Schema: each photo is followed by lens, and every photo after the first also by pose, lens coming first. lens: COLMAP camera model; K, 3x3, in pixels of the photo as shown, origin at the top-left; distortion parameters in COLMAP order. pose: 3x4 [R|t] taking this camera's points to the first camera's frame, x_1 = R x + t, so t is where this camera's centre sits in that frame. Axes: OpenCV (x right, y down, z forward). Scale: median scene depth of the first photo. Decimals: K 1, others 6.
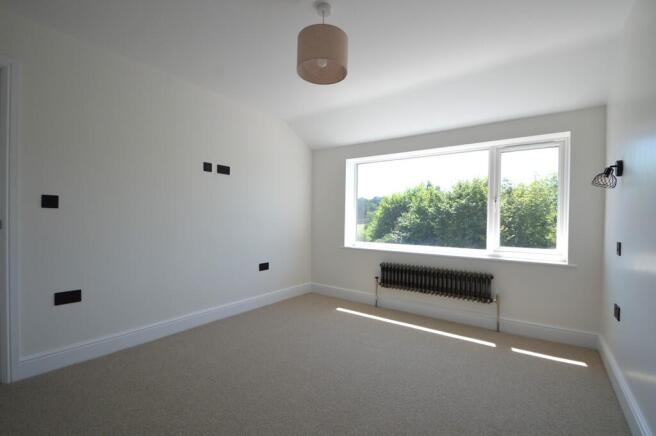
lens RADIAL K [[294.4, 0, 331.4], [0, 294.4, 218.7], [0, 0, 1]] dist [0.000896, -0.000868]
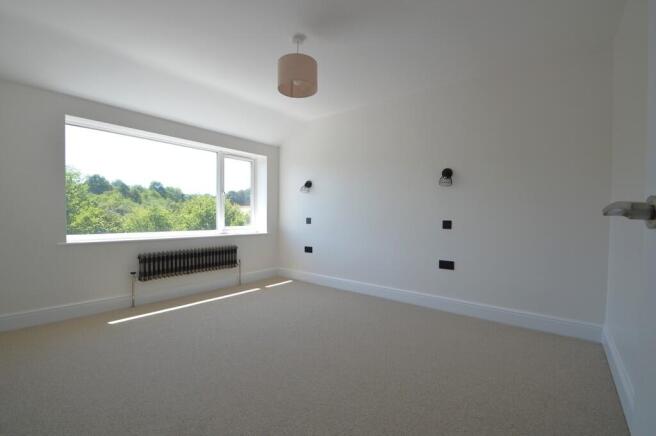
lens RADIAL K [[294.4, 0, 323.4], [0, 294.4, 221.5], [0, 0, 1]] dist [0.000896, -0.000868]
pose [[0.071119, -0.039024, 0.996704, -0.565866], [-0.017744, 0.999027, 0.040382, 0.005756], [-0.997310, -0.020558, 0.070357, 0.340987]]
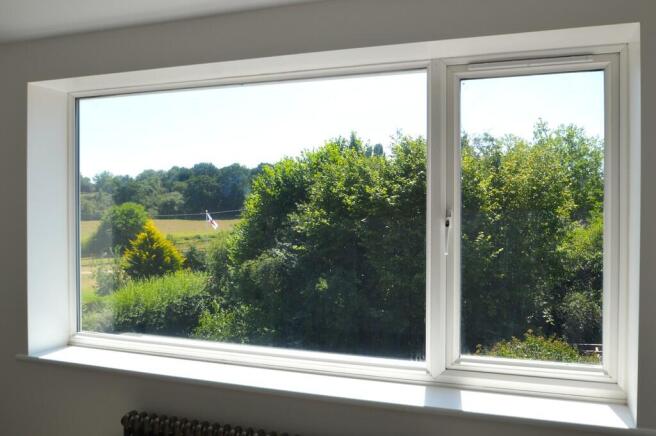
lens RADIAL K [[600.5, 0, 327.1], [0, 600.5, 212.3], [0, 0, 1]] dist [-0.011349, -0.007673]
pose [[0.964545, -0.014060, 0.263545, 0.182277], [0.013611, 0.999901, 0.003529, -0.056174], [-0.263569, 0.000183, 0.964641, 0.278674]]
